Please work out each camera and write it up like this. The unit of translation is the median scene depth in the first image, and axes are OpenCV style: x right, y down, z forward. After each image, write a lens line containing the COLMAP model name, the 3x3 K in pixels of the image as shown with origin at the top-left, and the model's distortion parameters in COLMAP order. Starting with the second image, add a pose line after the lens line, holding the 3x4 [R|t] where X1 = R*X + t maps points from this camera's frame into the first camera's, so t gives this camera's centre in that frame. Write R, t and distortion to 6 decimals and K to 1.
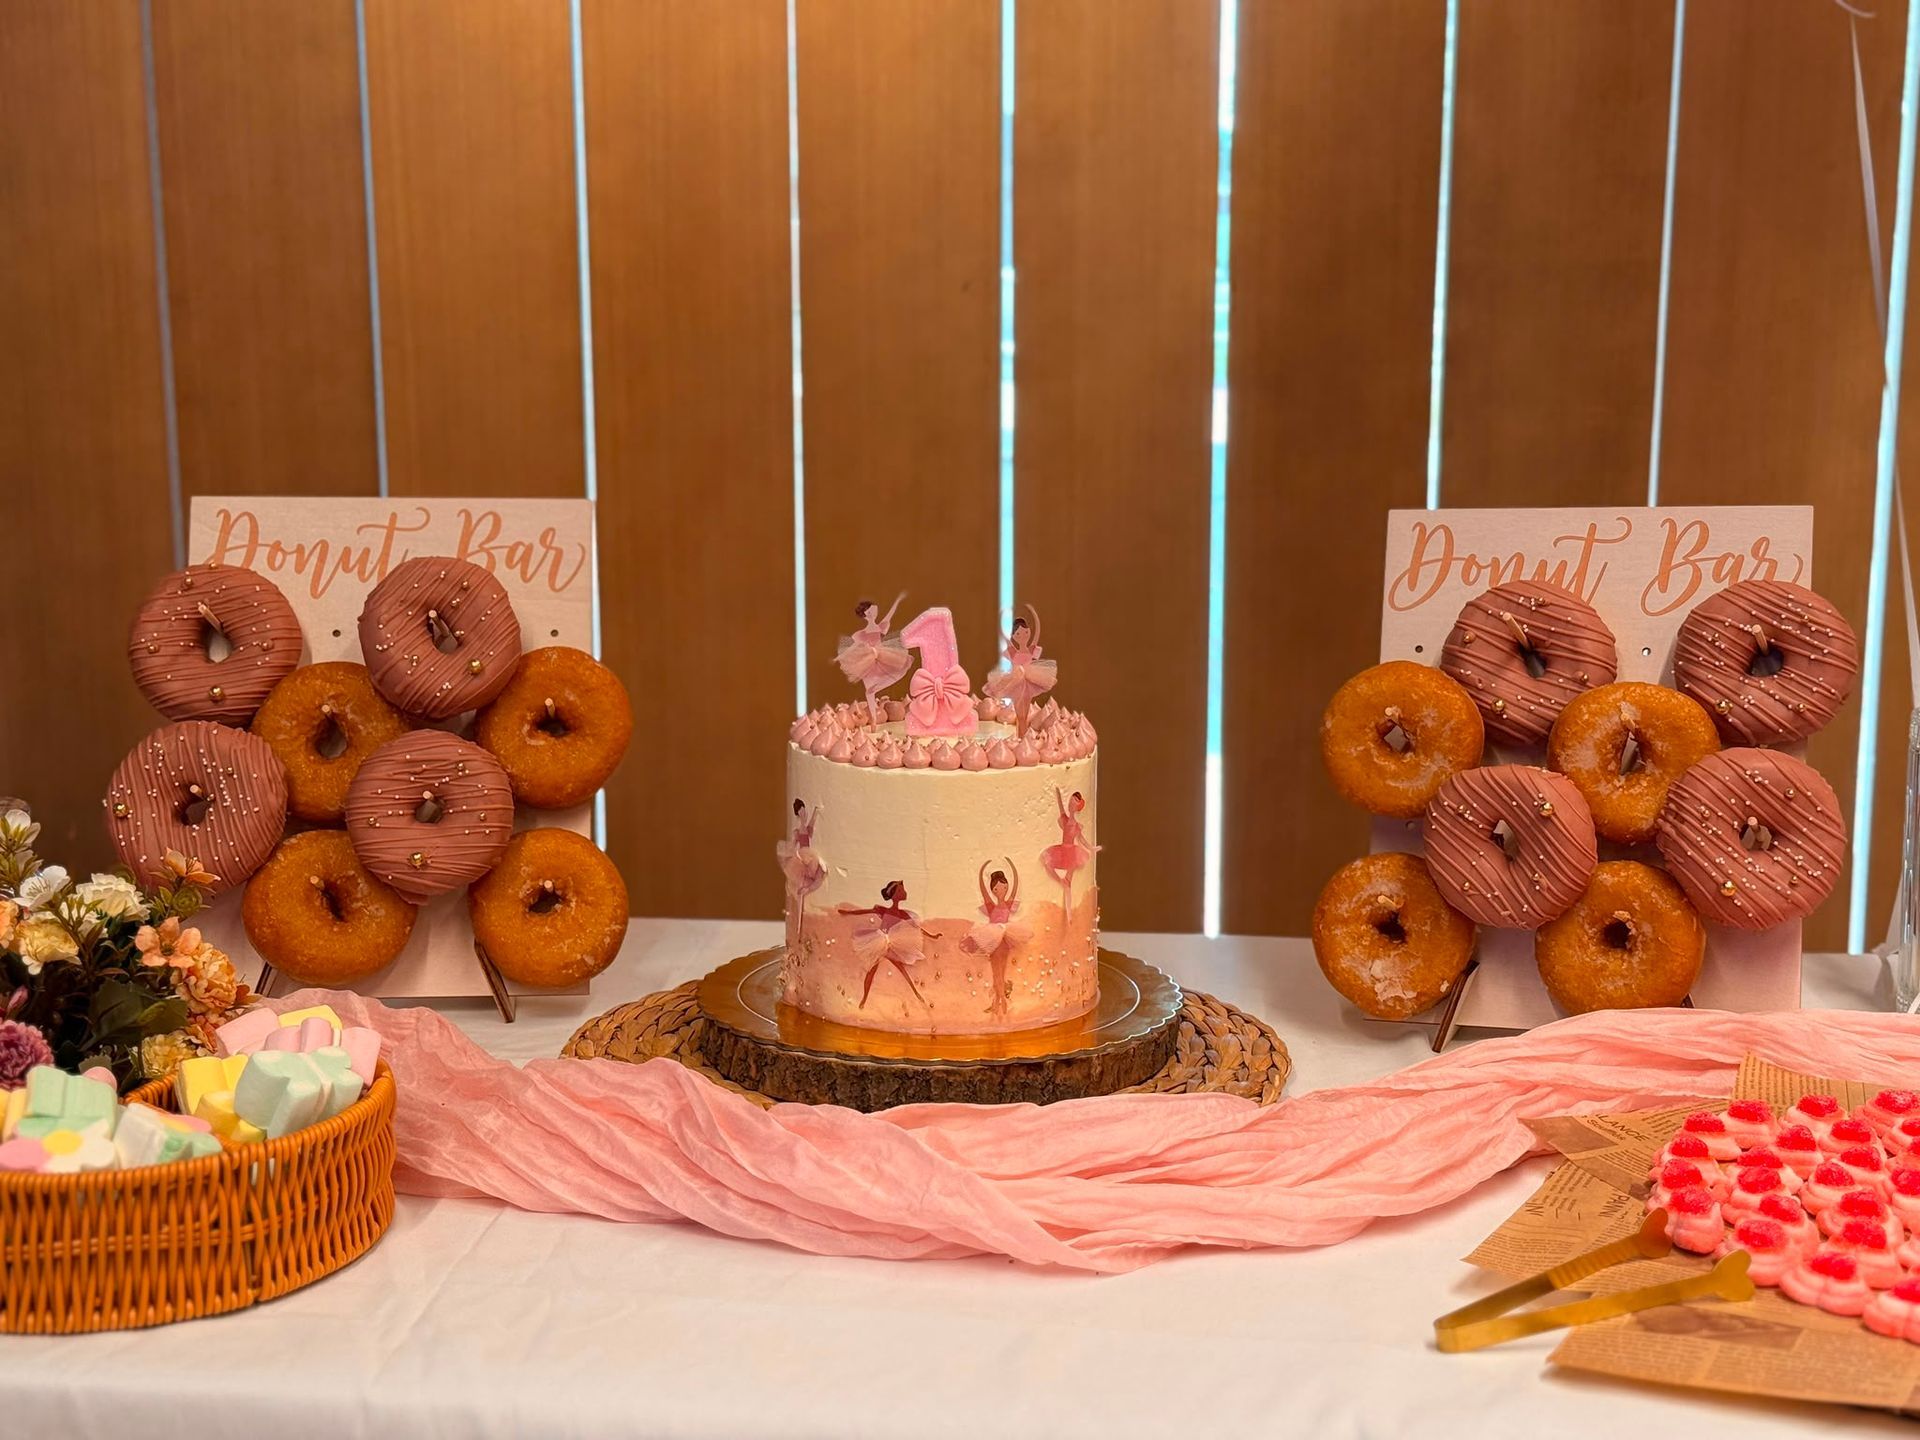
lens RADIAL K [[2658.2, 0, 994.2], [0, 2658.2, 717.2], [0, 0, 1]] dist [0.131851, -0.091461]
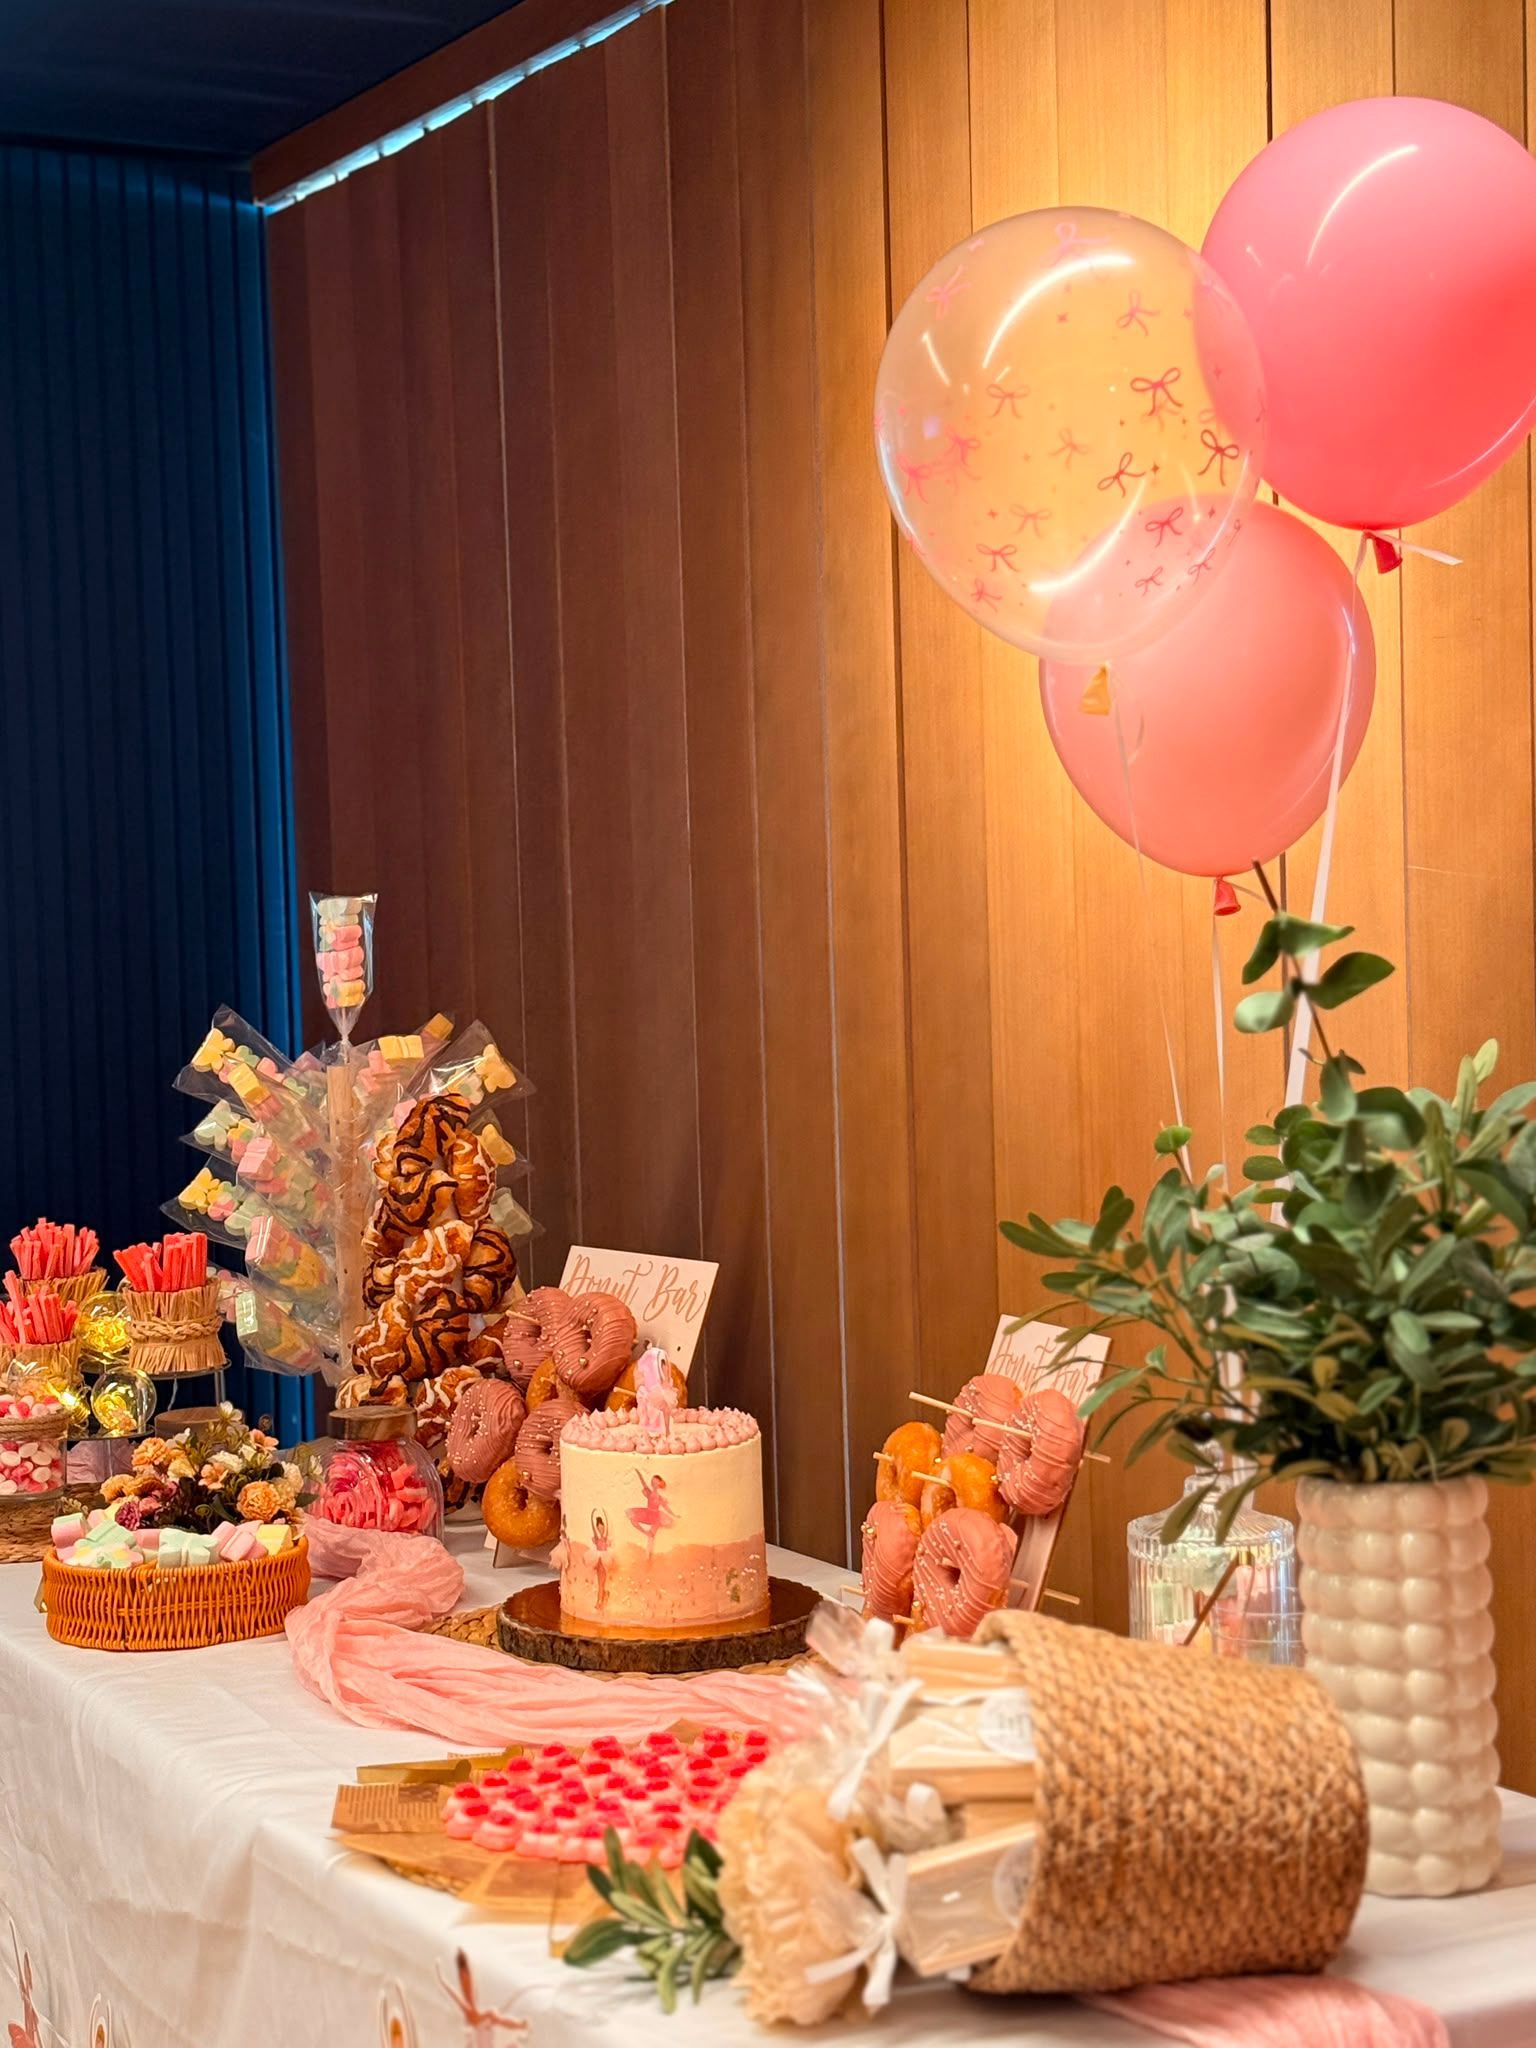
lens RADIAL K [[3304.3, 0, 768.0], [0, 3304.3, 1024.0], [0, 0, 1]] dist [0.161725, -0.110620]
pose [[0.561282, 0.011889, -0.827539, 1.632955], [-0.118172, 0.990803, -0.065916, -0.110343], [0.819145, 0.134789, 0.557525, -0.050783]]
